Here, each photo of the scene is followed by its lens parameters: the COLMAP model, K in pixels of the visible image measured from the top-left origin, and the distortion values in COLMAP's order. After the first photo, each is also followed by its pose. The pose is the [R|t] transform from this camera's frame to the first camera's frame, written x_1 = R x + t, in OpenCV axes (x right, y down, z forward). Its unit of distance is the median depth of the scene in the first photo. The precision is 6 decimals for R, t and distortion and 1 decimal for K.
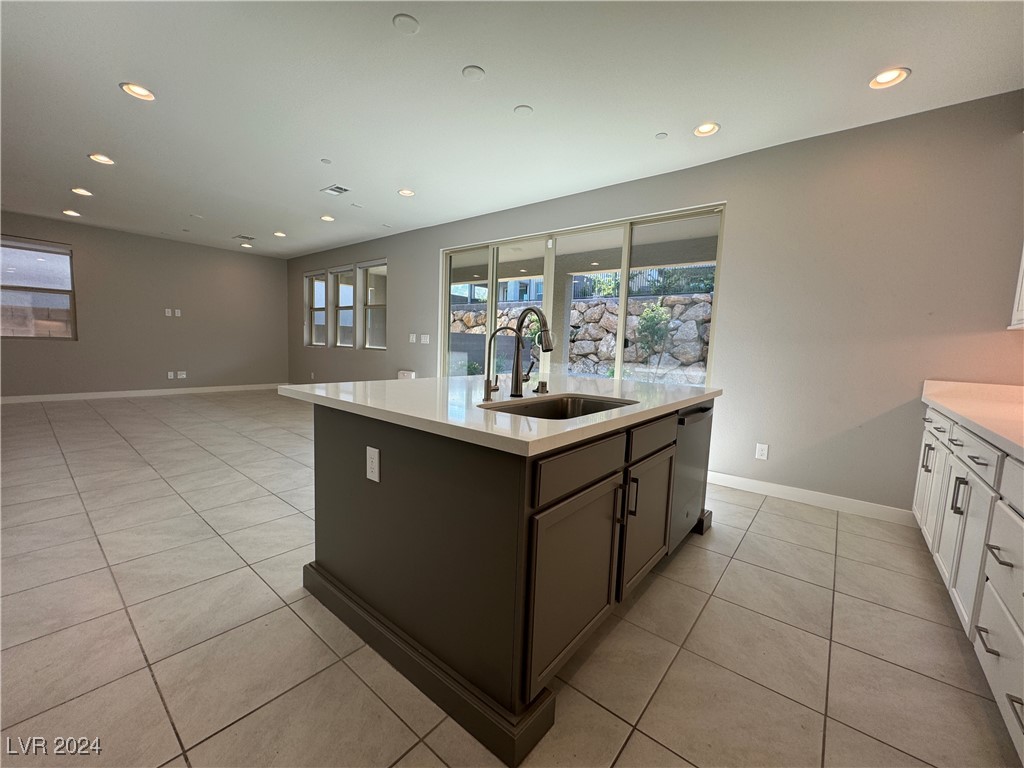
lens RADIAL K [[409.9, 0, 511.4], [0, 409.9, 384.0], [0, 0, 1]] dist [-0.000247, -0.000053]
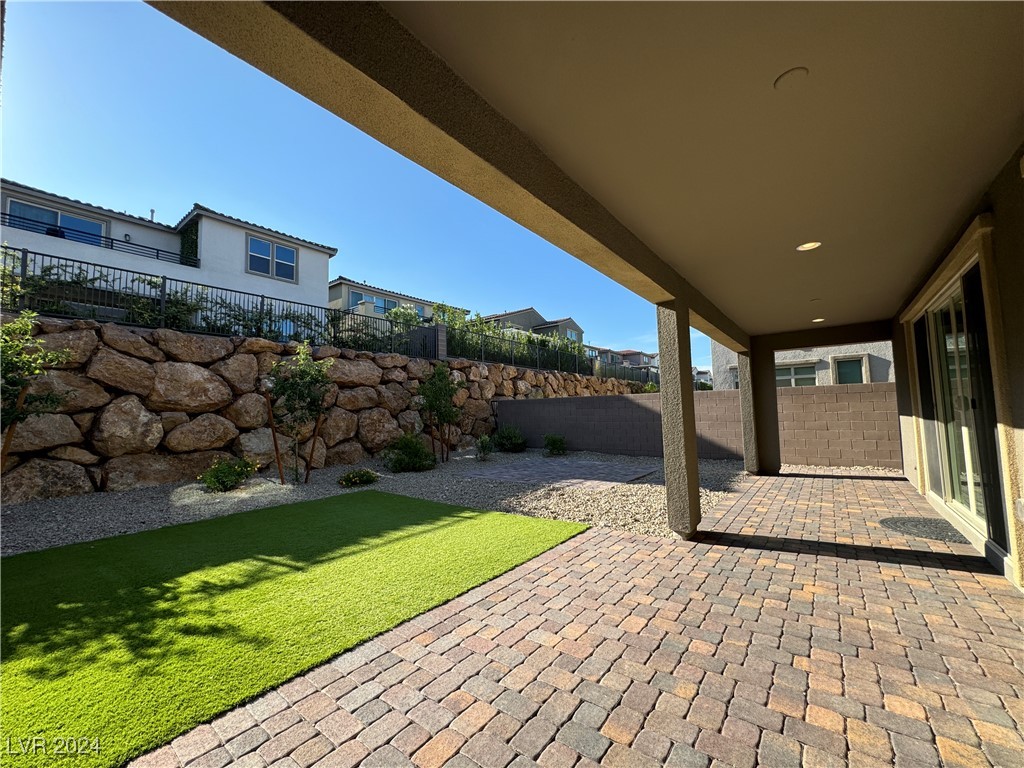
lens RADIAL K [[409.9, 0, 512.3], [0, 409.9, 385.2], [0, 0, 1]] dist [-0.000247, -0.000053]
pose [[-0.034791, 0.032719, 0.998859, -0.228658], [0.119683, 0.992408, -0.028339, -0.069862], [-0.992202, 0.118561, -0.038443, 0.578369]]
